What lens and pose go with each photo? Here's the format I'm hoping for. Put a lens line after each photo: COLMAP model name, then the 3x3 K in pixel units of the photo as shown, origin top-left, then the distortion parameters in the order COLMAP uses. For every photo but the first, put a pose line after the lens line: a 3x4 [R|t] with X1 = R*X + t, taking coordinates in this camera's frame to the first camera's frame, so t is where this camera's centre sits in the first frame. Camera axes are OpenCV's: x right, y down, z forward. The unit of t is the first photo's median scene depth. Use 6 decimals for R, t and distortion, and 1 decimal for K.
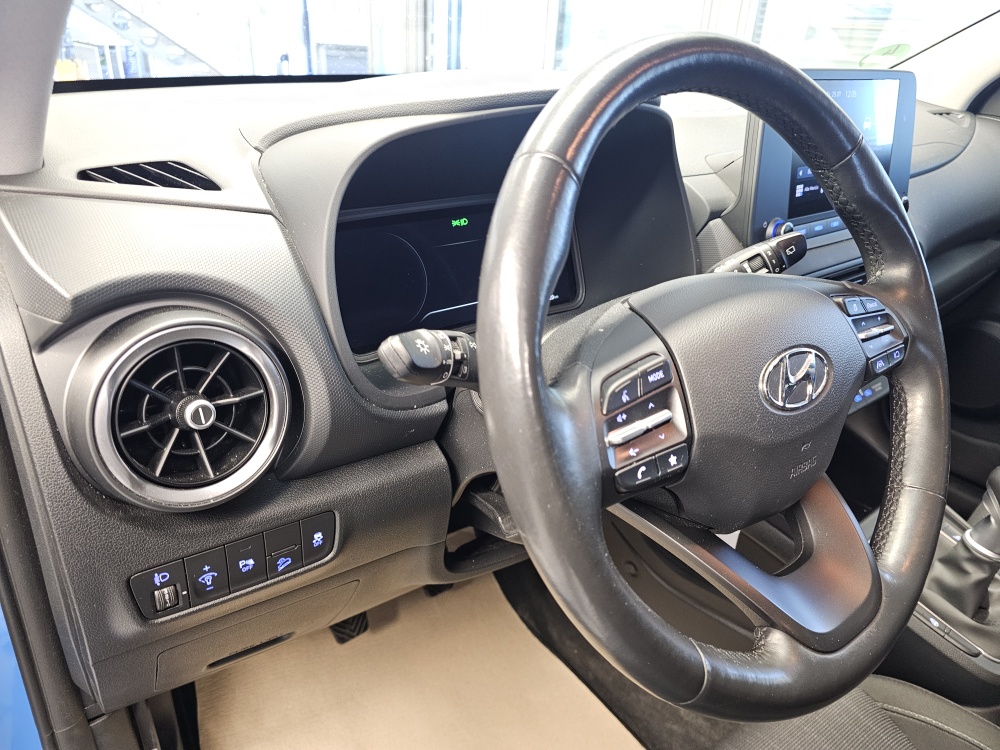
lens RADIAL K [[670.7, 0, 498.8], [0, 670.7, 369.1], [0, 0, 1]] dist [0.087600, -0.086707]
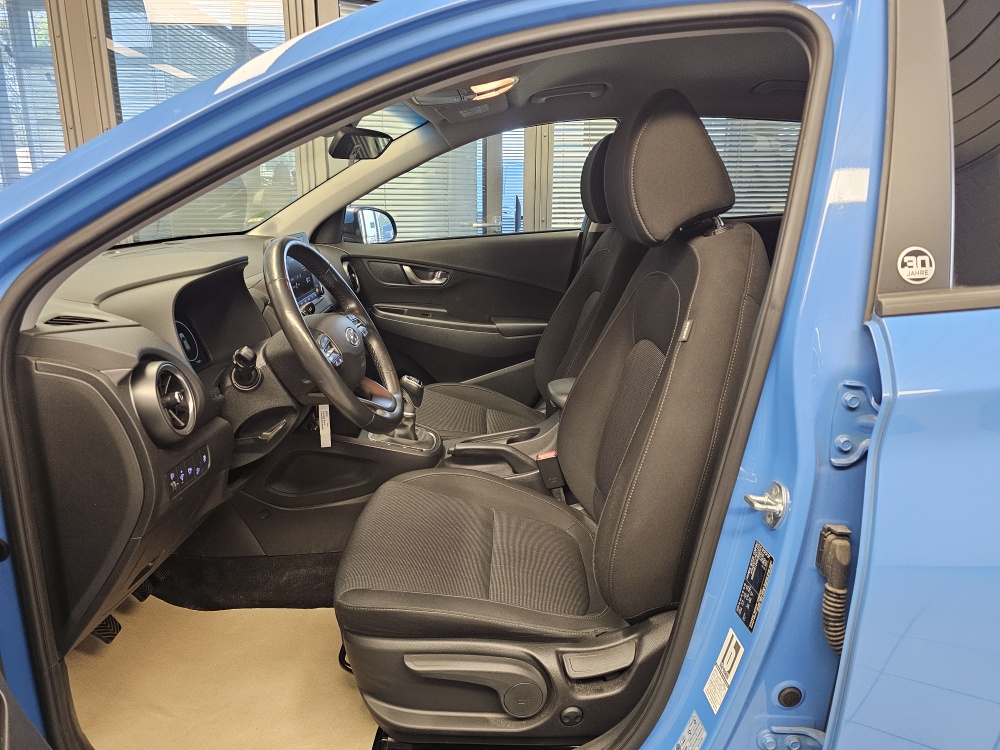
lens RADIAL K [[670.7, 0, 498.8], [0, 670.7, 369.1], [0, 0, 1]] dist [0.087600, -0.086707]
pose [[0.595683, -0.248681, 0.763753, -1.327911], [0.372899, 0.927804, 0.011258, 0.311316], [-0.711413, 0.278097, 0.645410, -1.226511]]
